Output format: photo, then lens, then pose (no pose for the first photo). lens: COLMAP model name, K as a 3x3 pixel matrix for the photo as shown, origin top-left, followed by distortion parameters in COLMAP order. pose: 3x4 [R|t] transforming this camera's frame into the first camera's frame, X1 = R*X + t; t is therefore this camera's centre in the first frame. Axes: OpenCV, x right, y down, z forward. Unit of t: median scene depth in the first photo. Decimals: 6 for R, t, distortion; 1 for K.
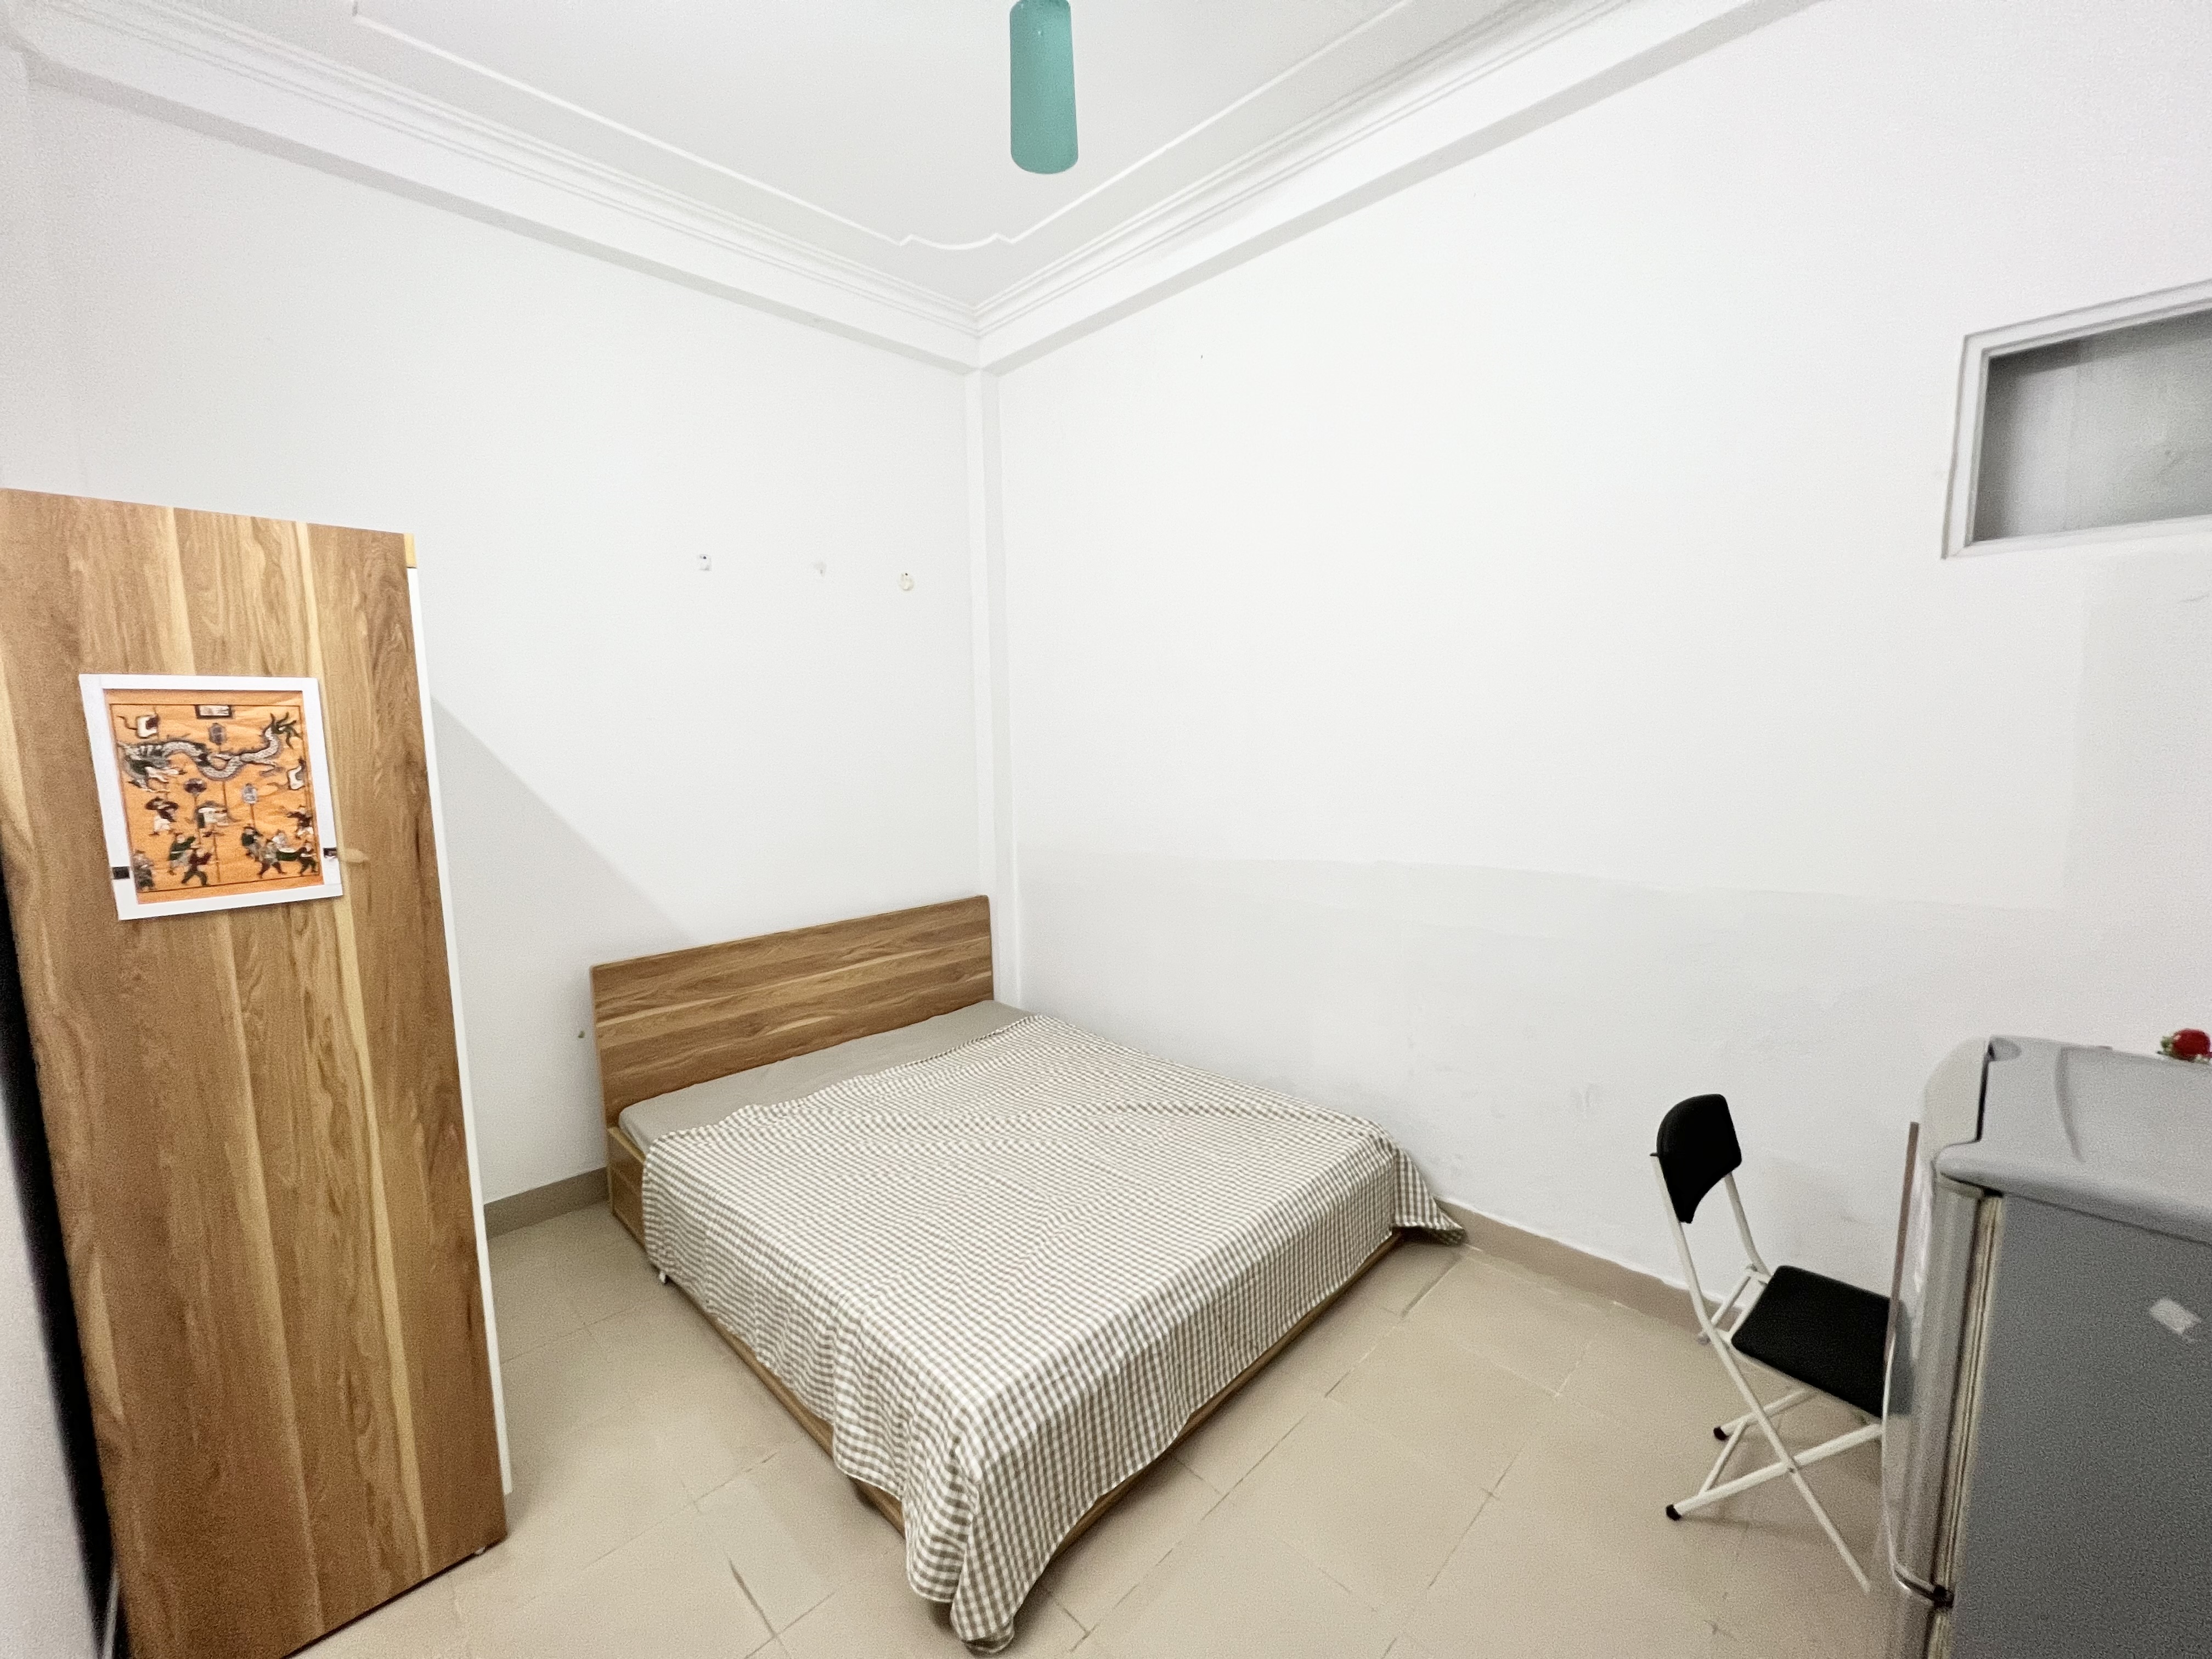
lens RADIAL K [[889.0, 0, 1107.7], [0, 889.0, 833.9], [0, 0, 1]] dist [-0.002463, 0.001006]
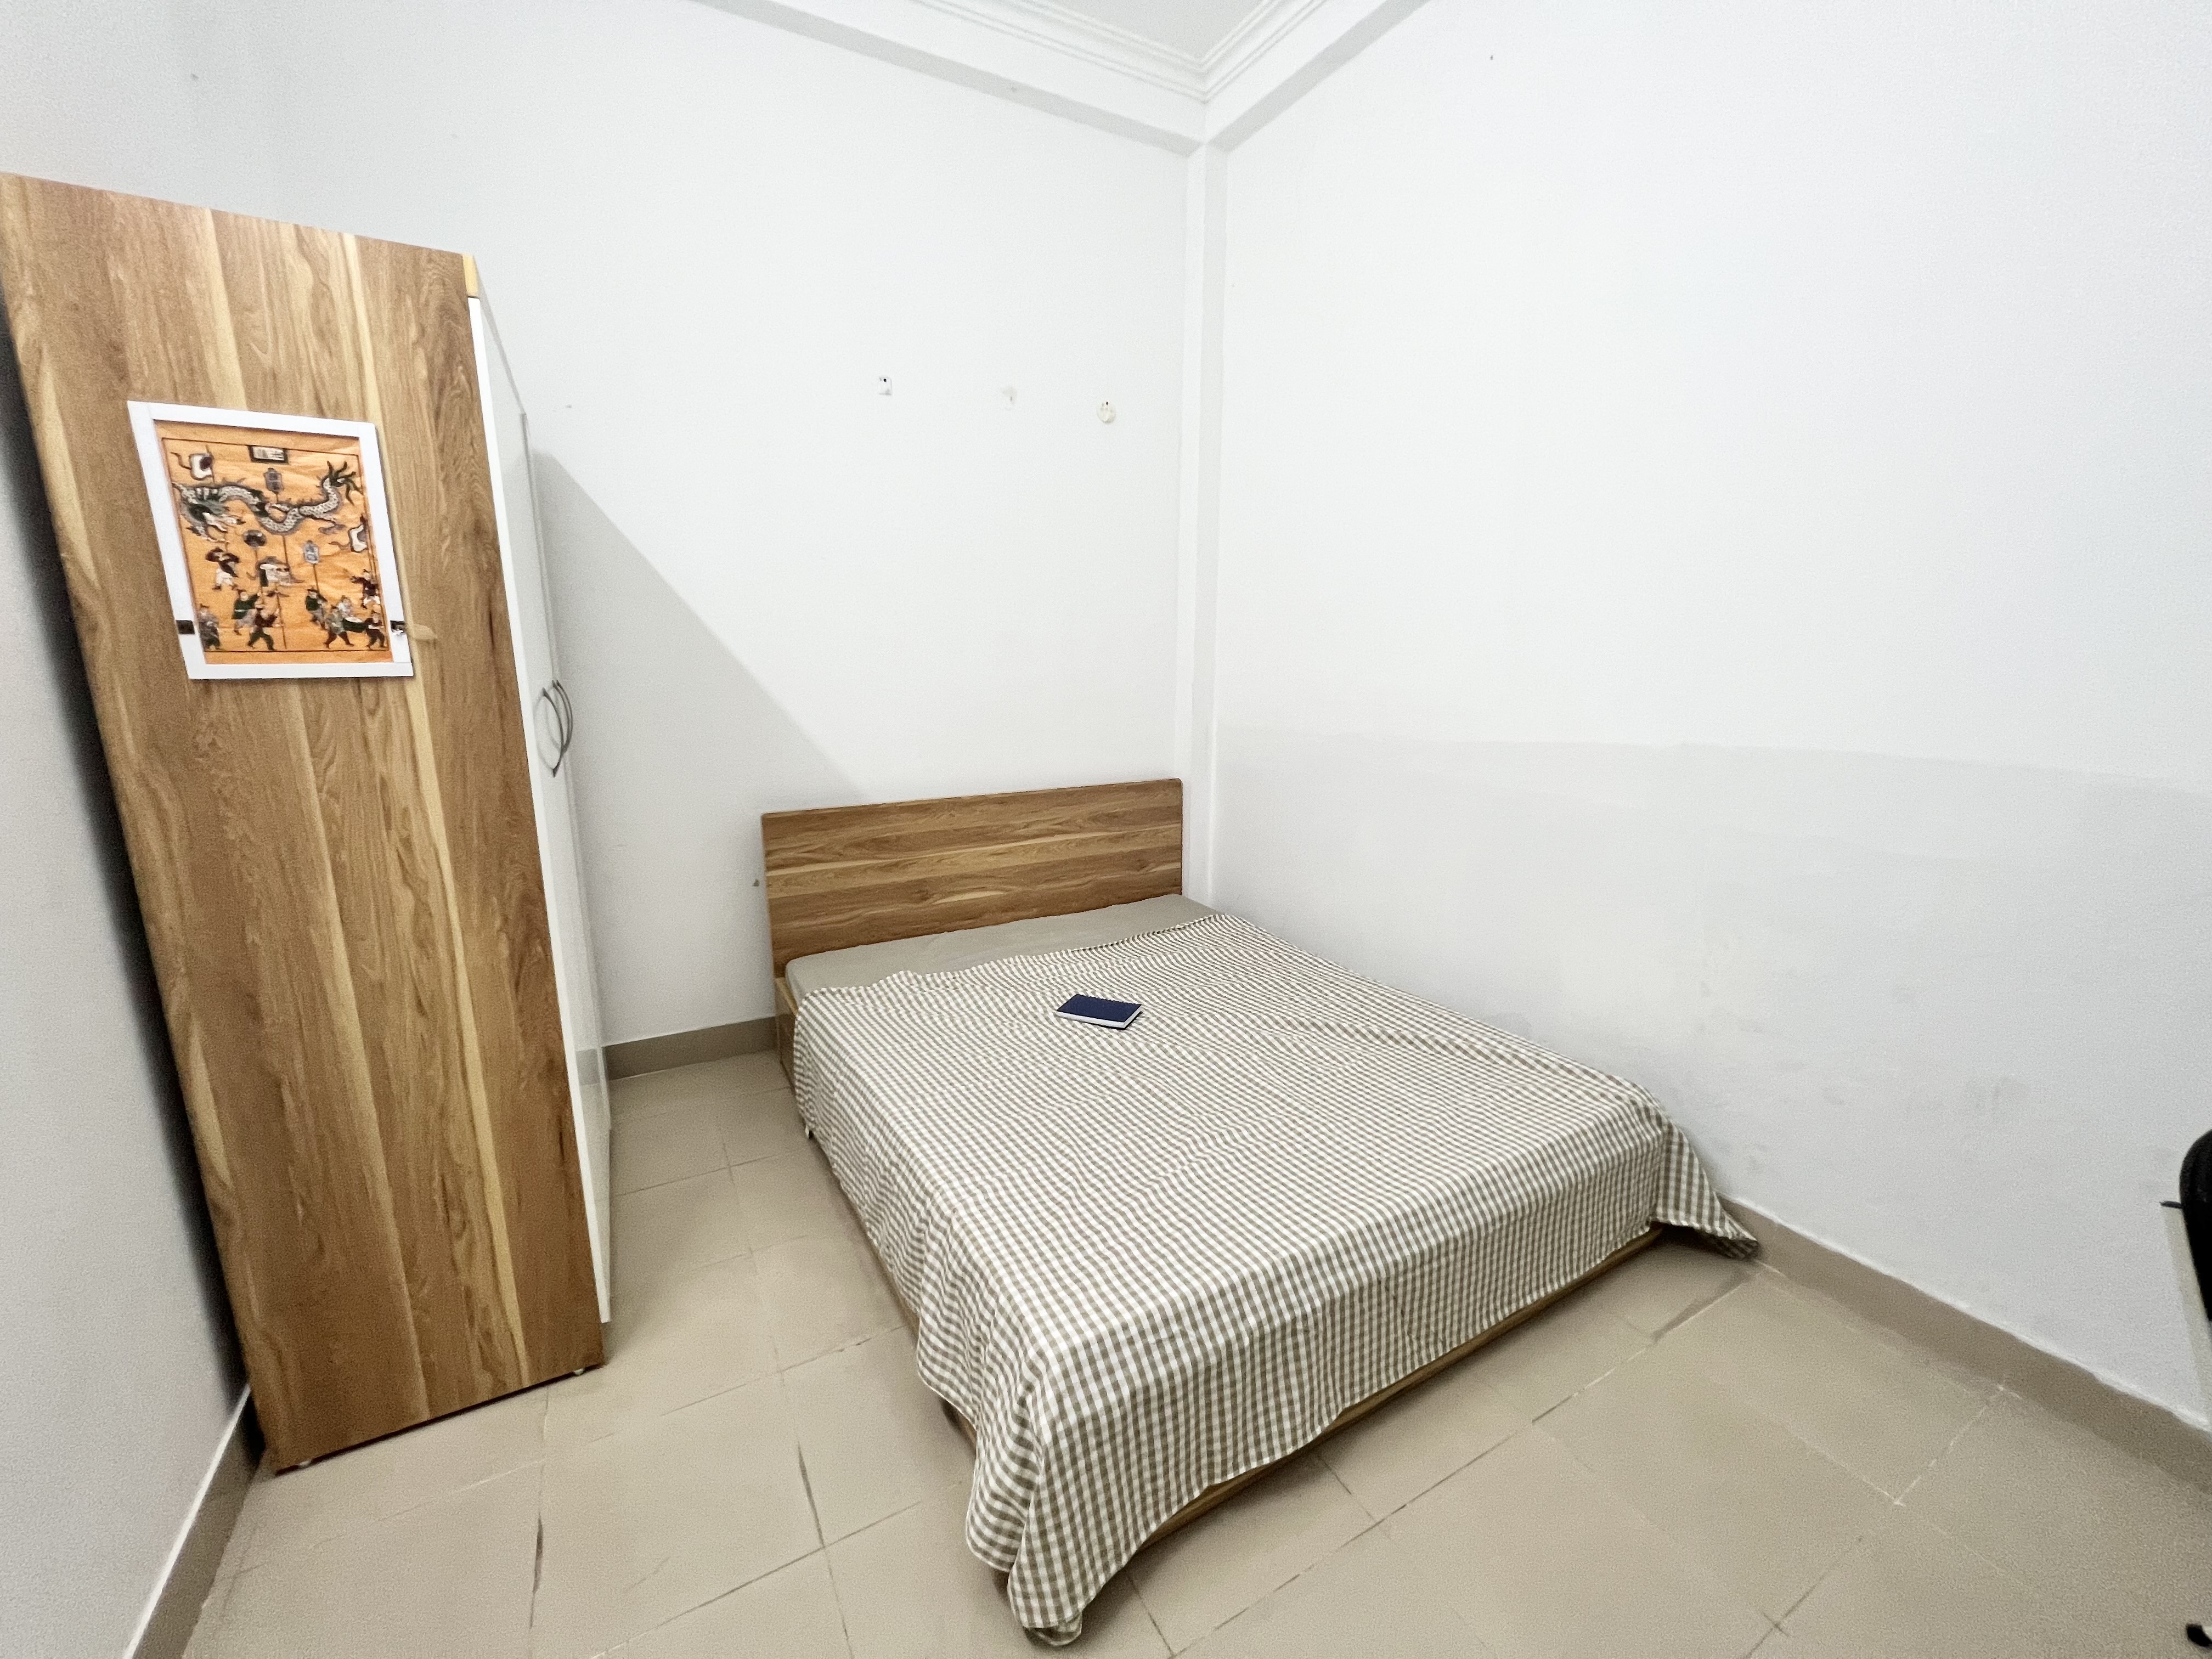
lens RADIAL K [[889.0, 0, 1105.7], [0, 889.0, 834.5], [0, 0, 1]] dist [-0.002463, 0.001006]
pose [[0.963369, 0.074783, -0.257542, 0.064297], [-0.050571, 0.993762, 0.099393, 0.095704], [0.263368, -0.082728, 0.961142, 0.272071]]
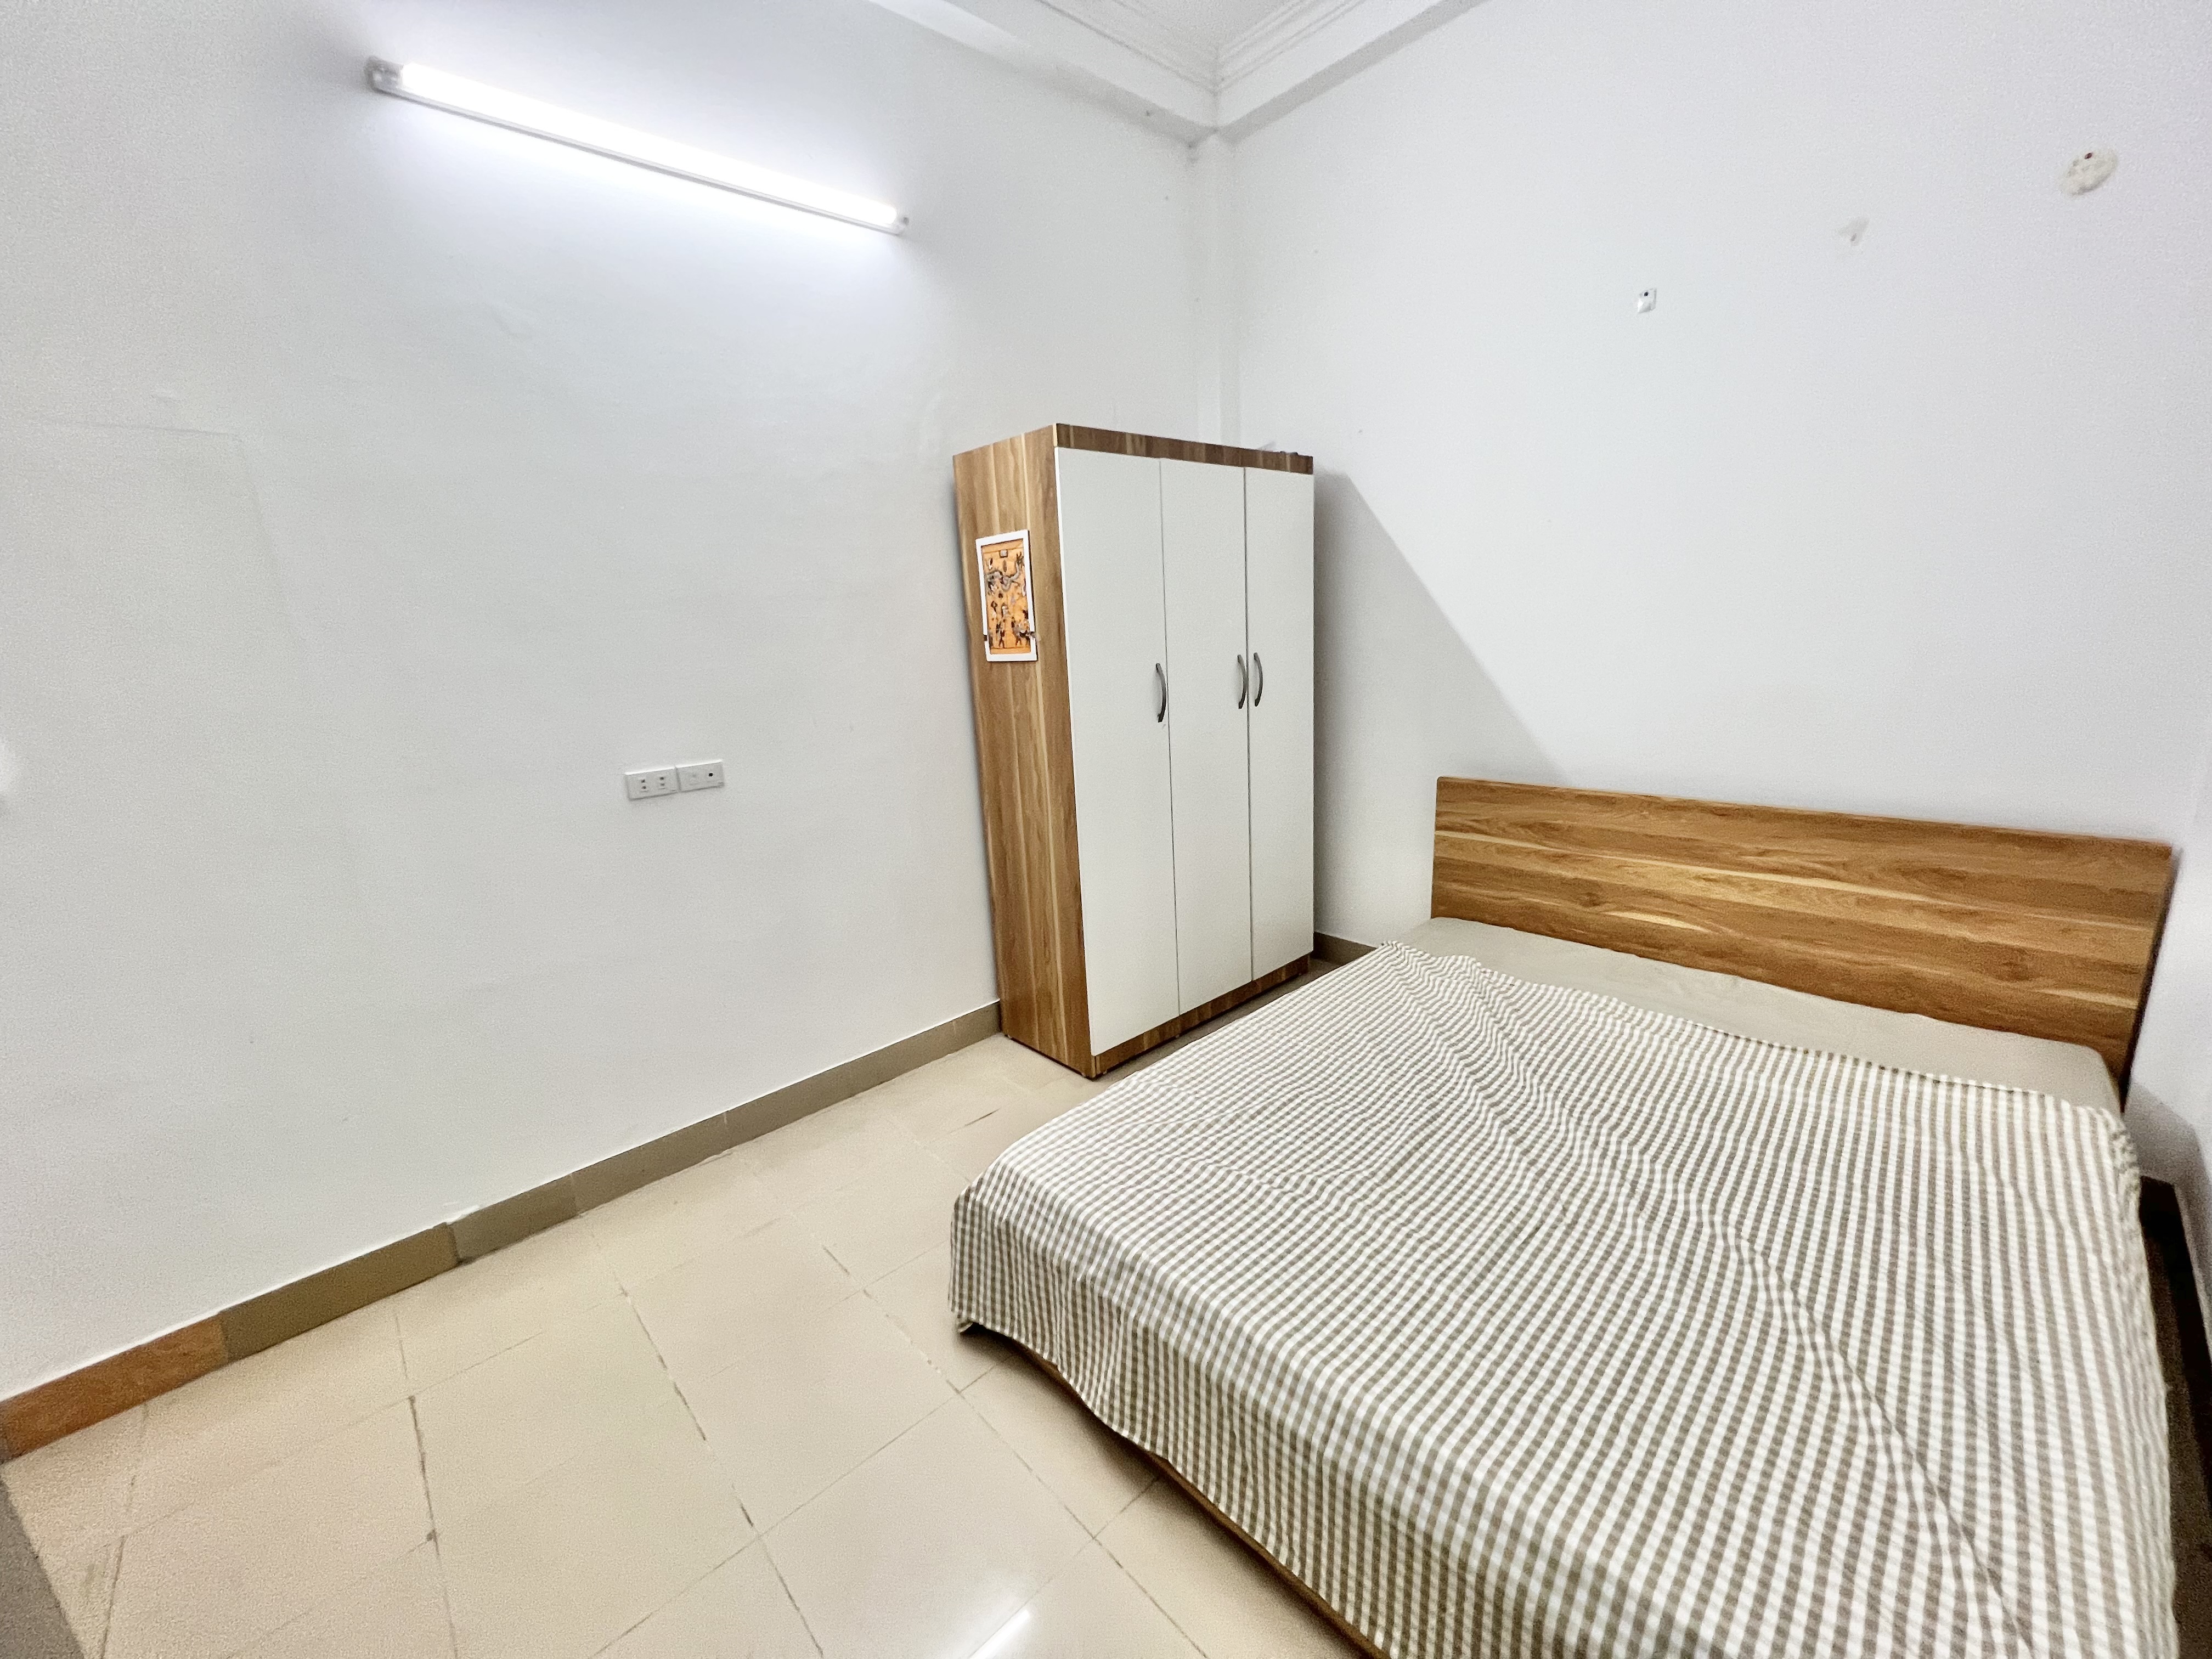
lens RADIAL K [[889.0, 0, 1103.7], [0, 889.0, 835.0], [0, 0, 1]] dist [-0.002463, 0.001006]
pose [[-0.044671, 0.252174, -0.966650, 0.808106], [-0.061495, 0.965087, 0.254608, -0.046236], [0.997107, 0.070818, -0.027604, 1.099212]]
